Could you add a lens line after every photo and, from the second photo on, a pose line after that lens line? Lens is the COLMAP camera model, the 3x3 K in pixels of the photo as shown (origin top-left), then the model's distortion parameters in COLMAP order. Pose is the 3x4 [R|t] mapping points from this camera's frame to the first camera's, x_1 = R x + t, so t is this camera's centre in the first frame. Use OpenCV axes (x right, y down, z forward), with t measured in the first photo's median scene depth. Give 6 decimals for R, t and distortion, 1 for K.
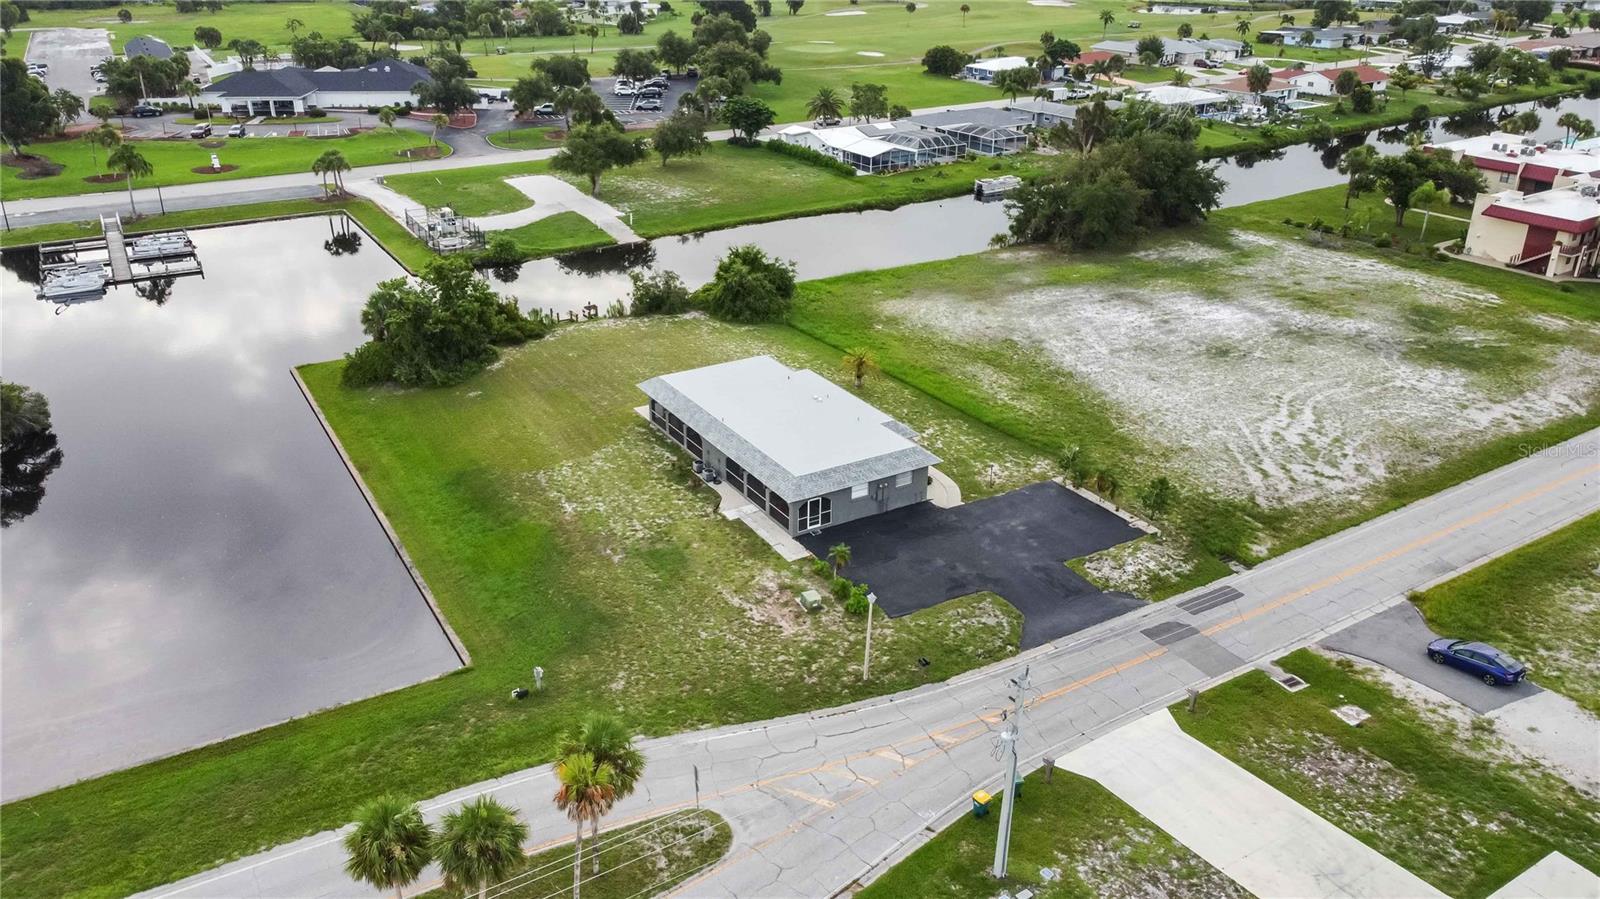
lens RADIAL K [[1211.5, 0, 800.0], [0, 1211.5, 449.5], [0, 0, 1]] dist [0.001494, -0.006764]
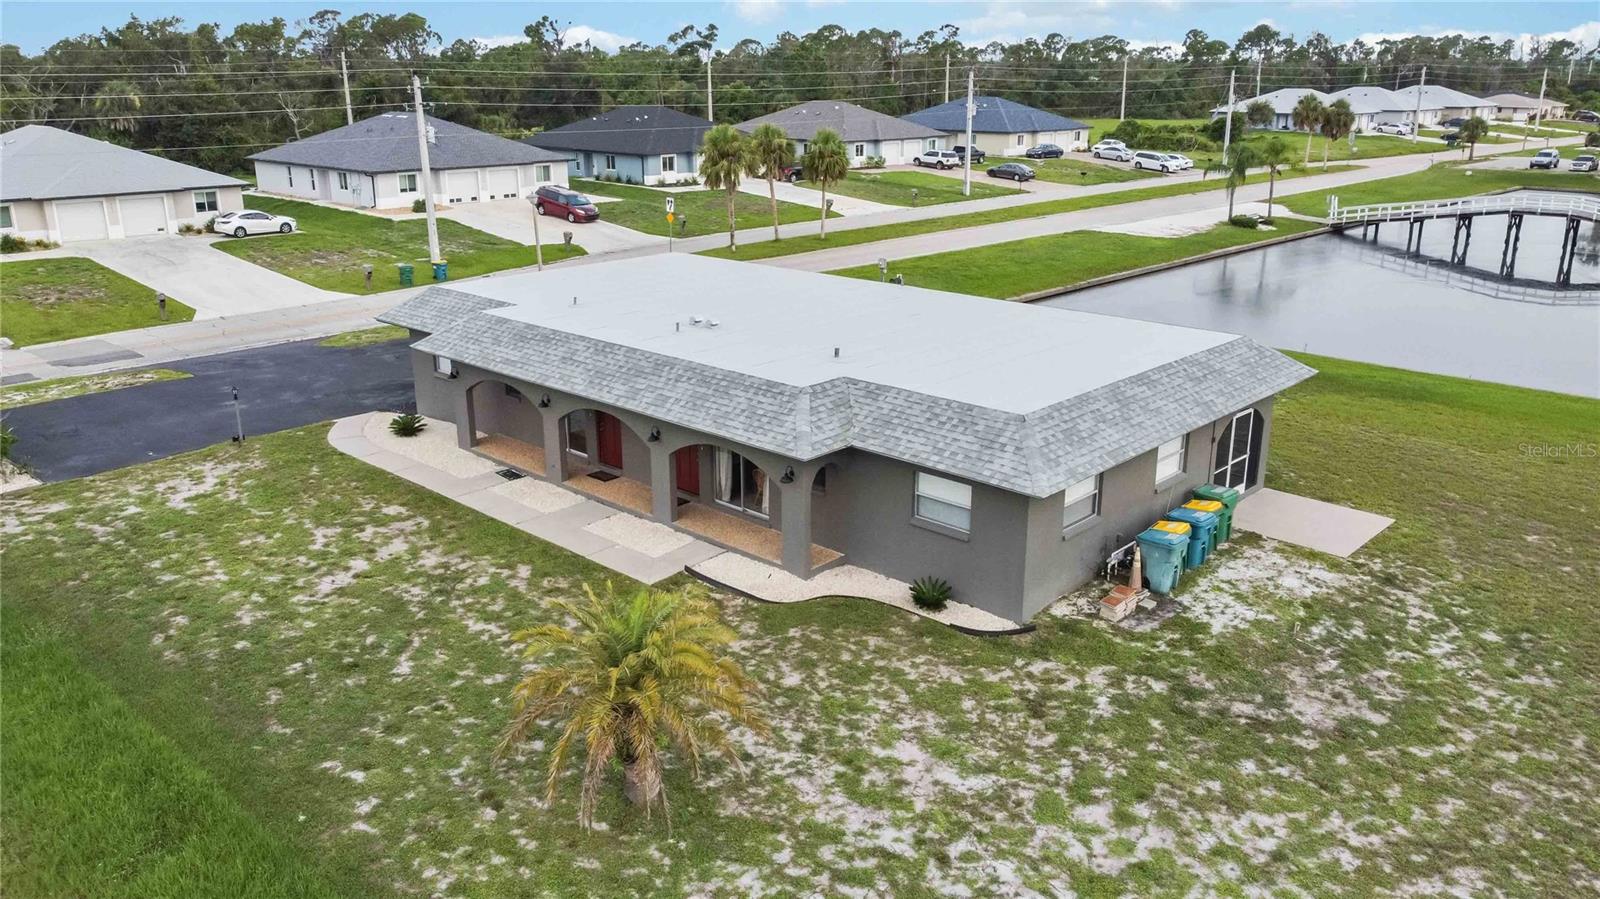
lens RADIAL K [[1213.5, 0, 800.0], [0, 1213.5, 449.5], [0, 0, 1]] dist [-0.005540, 0.002421]
pose [[-0.964089, 0.076409, -0.254350, 0.054346], [-0.113013, 0.748647, 0.653265, -0.167703], [0.240334, 0.658551, -0.713127, 0.888405]]
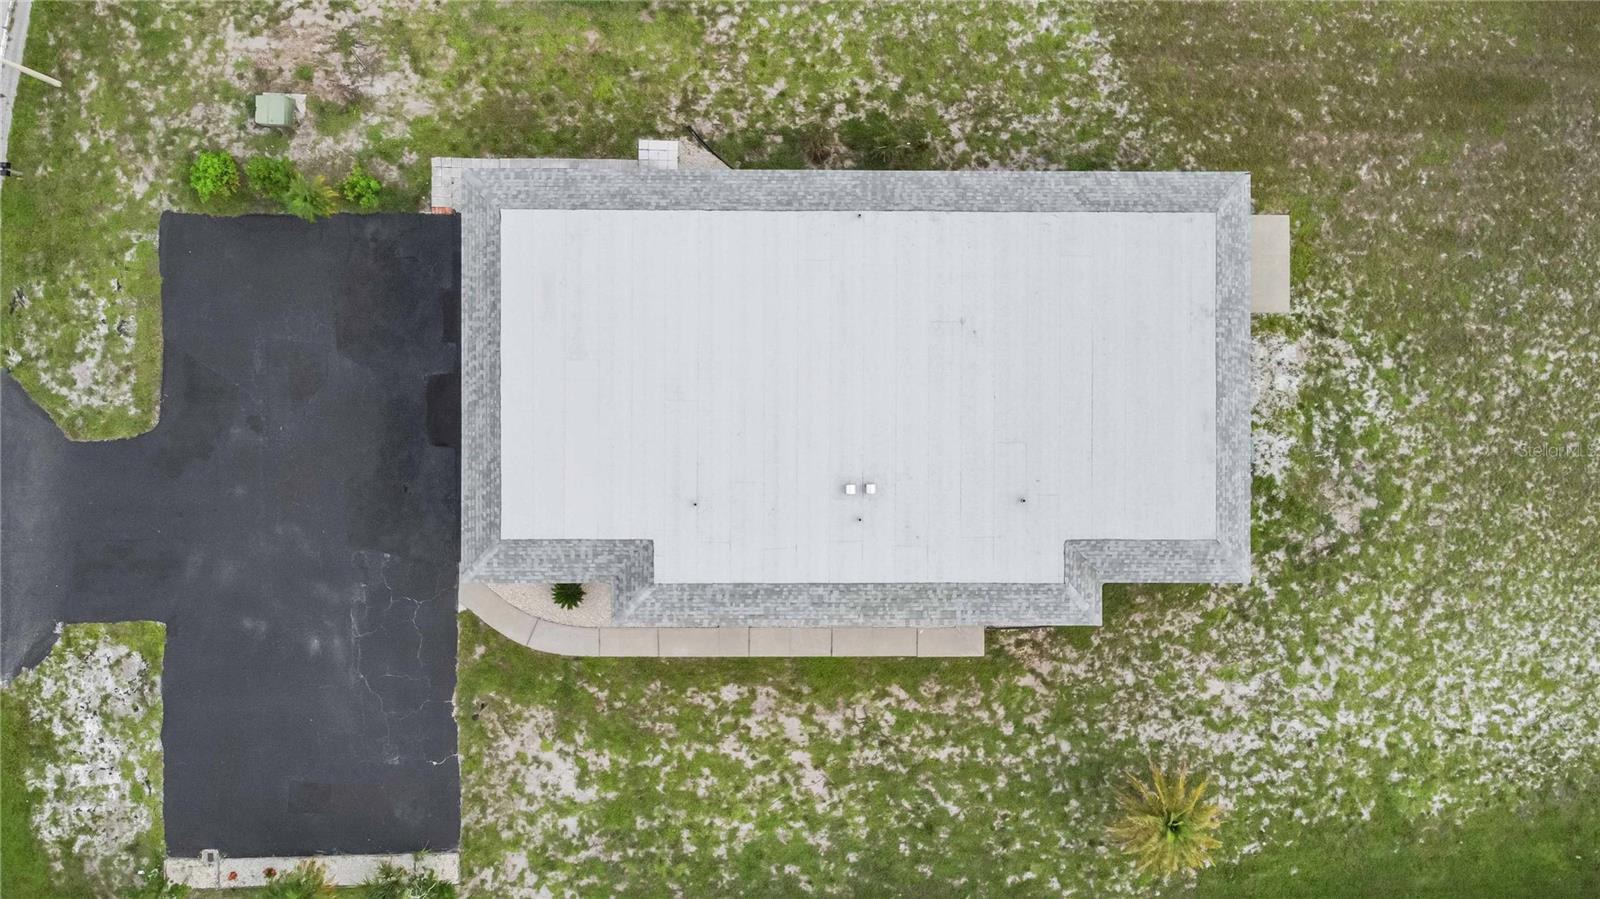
lens RADIAL K [[1211.5, 0, 800.0], [0, 1211.5, 449.5], [0, 0, 1]] dist [0.001494, -0.006764]
pose [[-0.517993, 0.855278, -0.013549, 0.013455], [-0.373067, -0.211634, 0.903345, -0.269368], [0.769743, 0.472981, 0.428701, 0.566870]]
